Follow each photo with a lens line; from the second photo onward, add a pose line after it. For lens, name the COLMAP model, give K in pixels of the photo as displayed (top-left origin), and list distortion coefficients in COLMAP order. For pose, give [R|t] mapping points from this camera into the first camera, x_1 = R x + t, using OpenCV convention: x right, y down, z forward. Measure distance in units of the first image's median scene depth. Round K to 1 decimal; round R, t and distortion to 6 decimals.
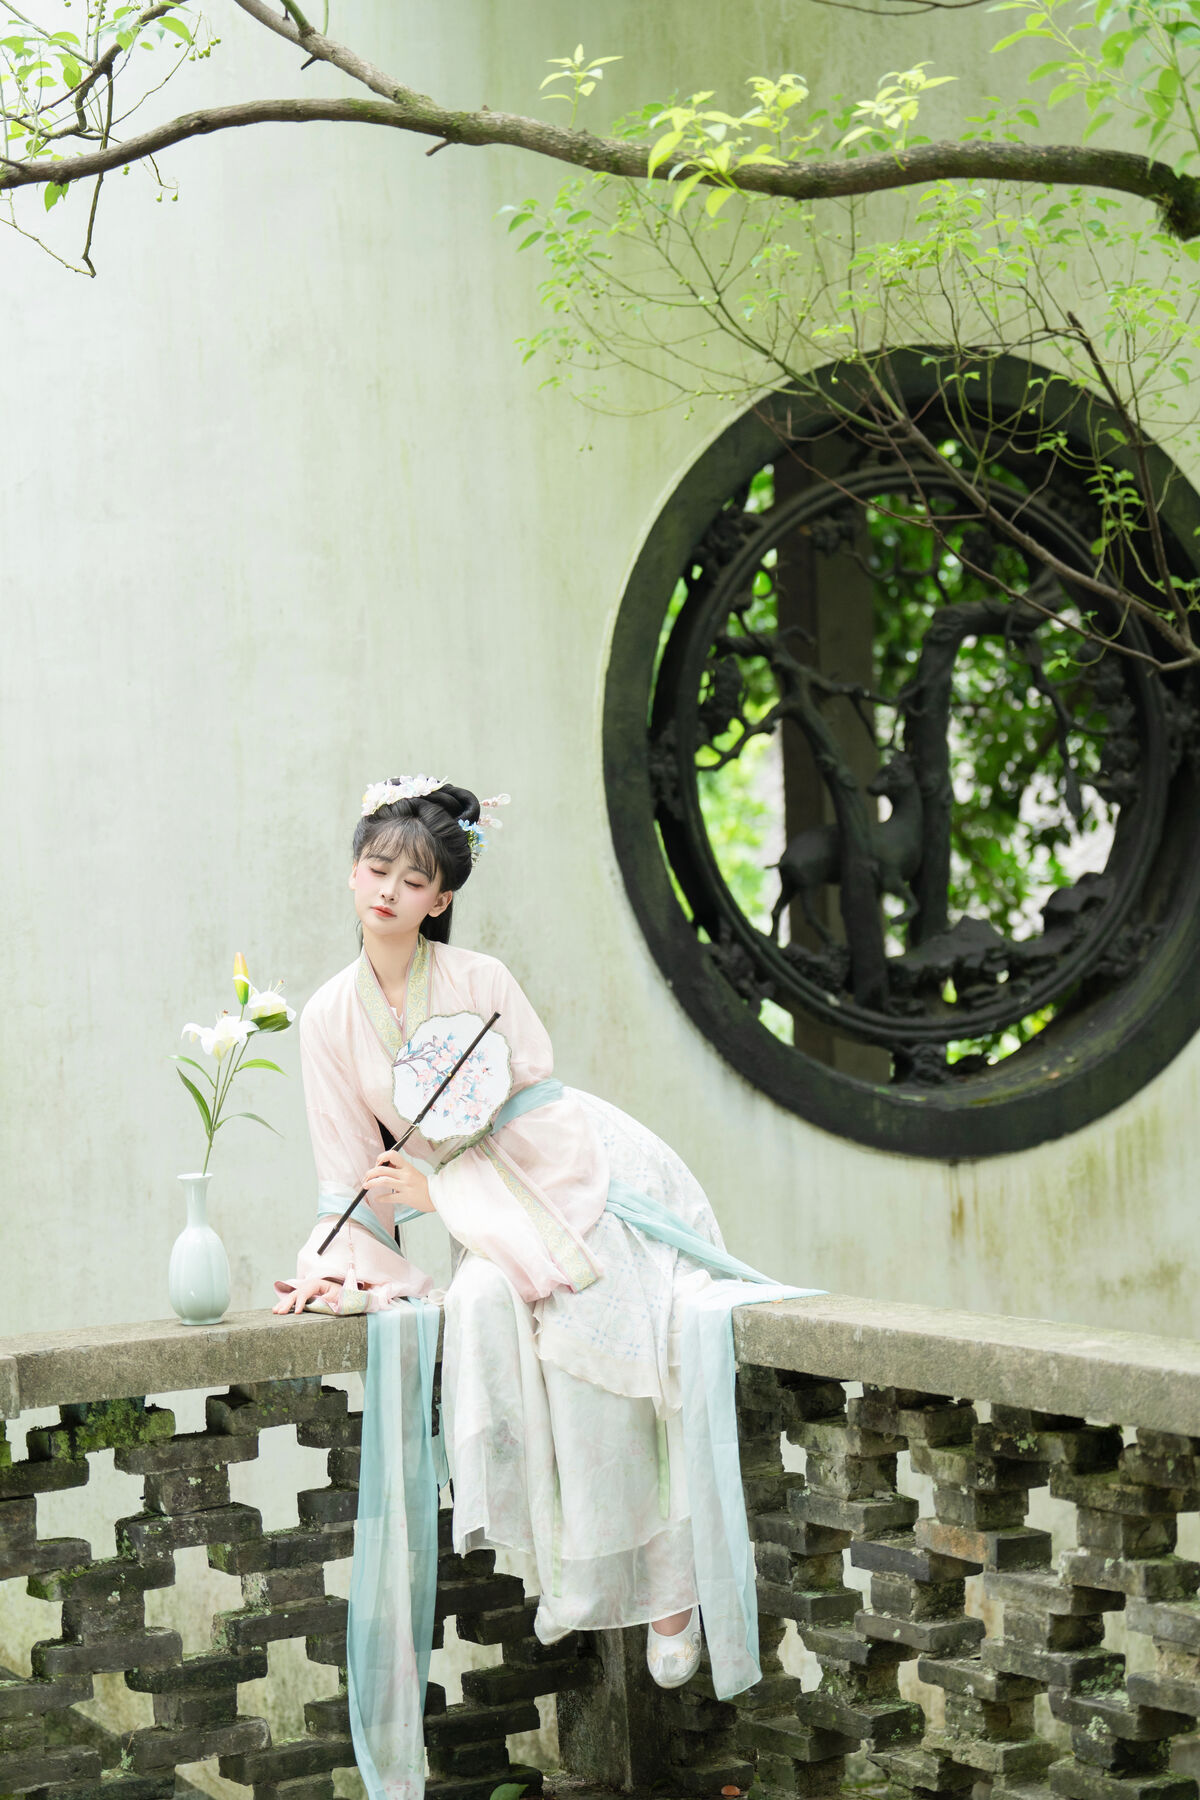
lens RADIAL K [[4363.4, 0, 588.0], [0, 4363.4, 921.0], [0, 0, 1]] dist [0.208095, 0.000000]
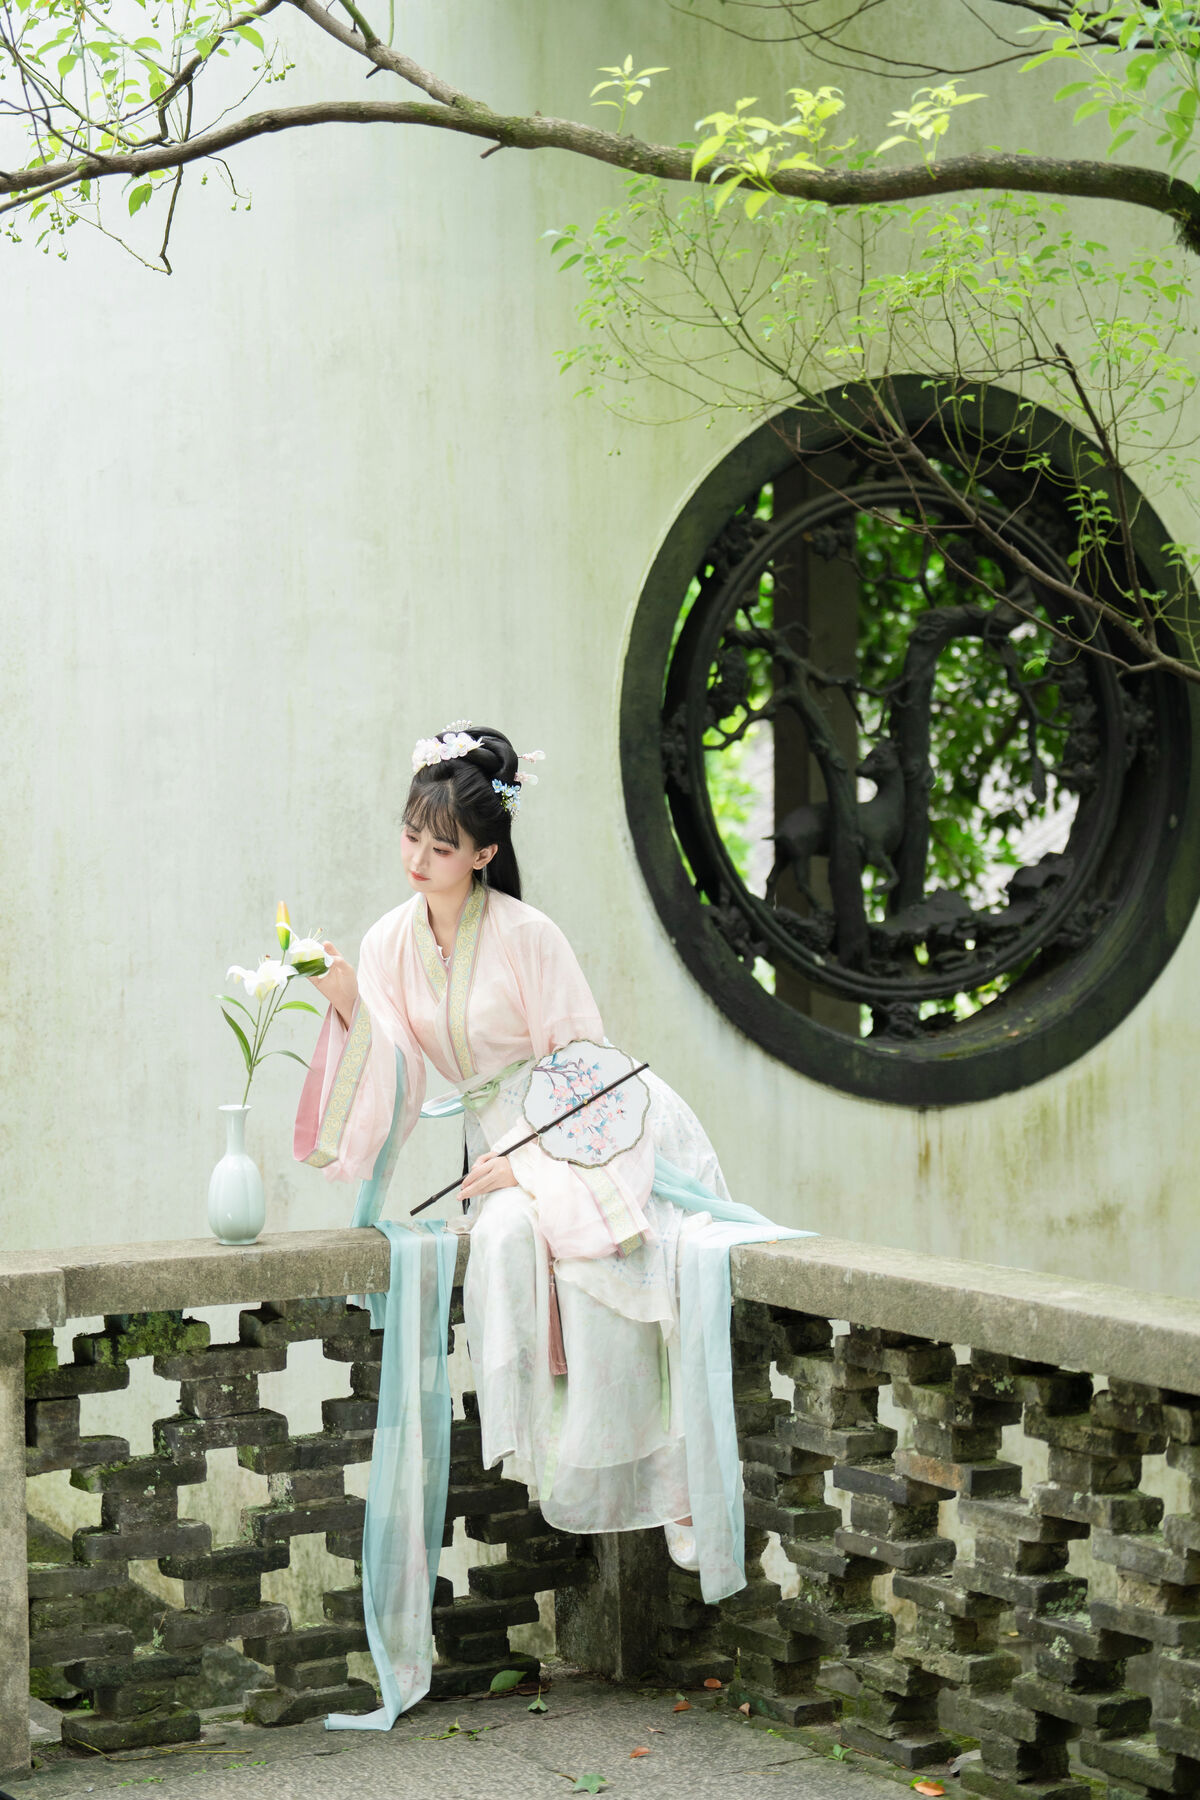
lens RADIAL K [[3695.6, 0, 596.3], [0, 3695.6, 961.2], [0, 0, 1]] dist [0.019345, 0.000000]
pose [[0.999478, 0.032256, 0.002035, -0.002951], [-0.032293, 0.999243, 0.021705, -0.000264], [-0.001333, -0.021760, 0.999762, 0.068450]]
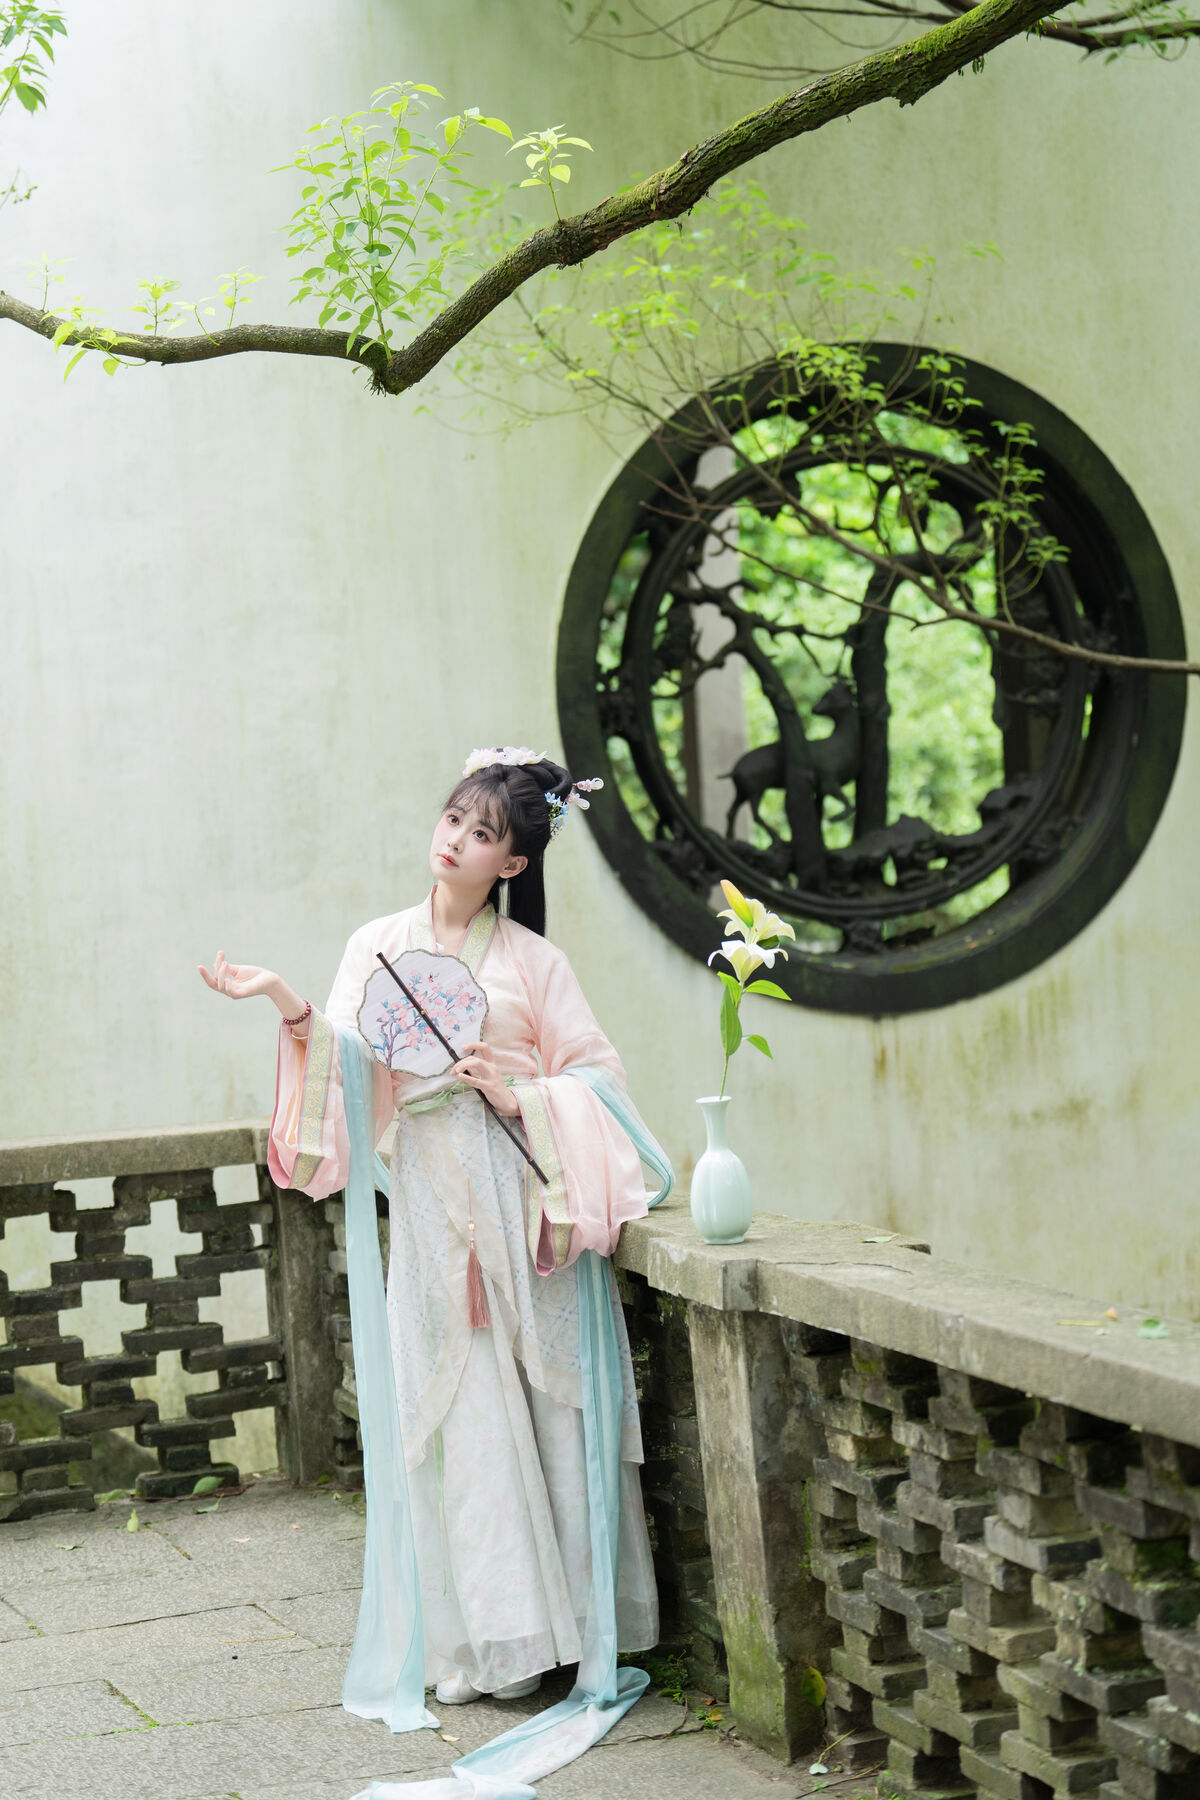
lens RADIAL K [[4489.3, 0, 610.4], [0, 4489.3, 886.3], [0, 0, 1]] dist [0.355429, 0.000000]
pose [[0.978644, -0.008838, -0.205370, 0.312078], [0.014655, 0.999533, 0.026823, -0.018547], [0.205037, -0.029260, 0.978317, -0.275328]]
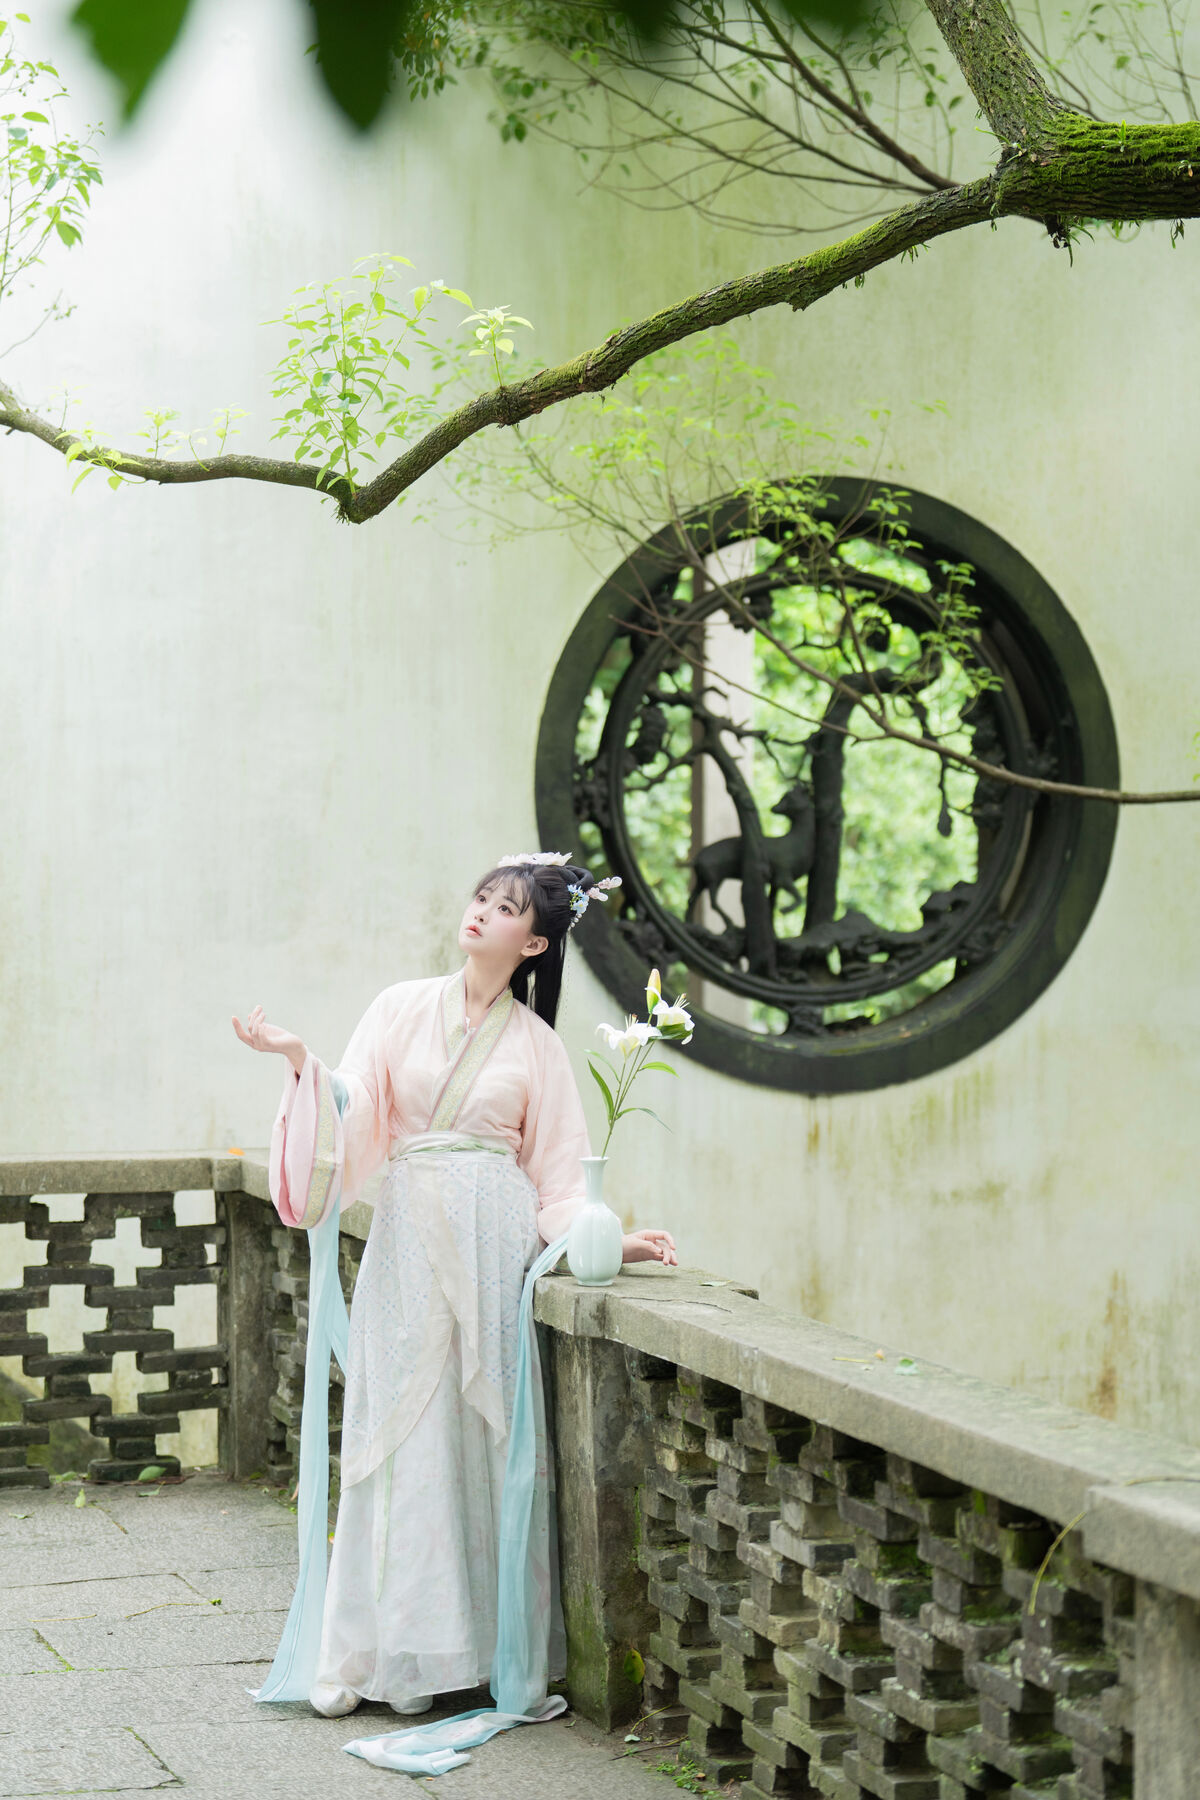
lens RADIAL K [[4508.9, 0, 594.5], [0, 4508.9, 910.6], [0, 0, 1]] dist [0.334868, 0.000000]
pose [[0.972945, 0.050095, -0.225539, 0.377366], [-0.047114, 0.998717, 0.018583, -0.026584], [0.226181, -0.007454, 0.974057, -0.398043]]
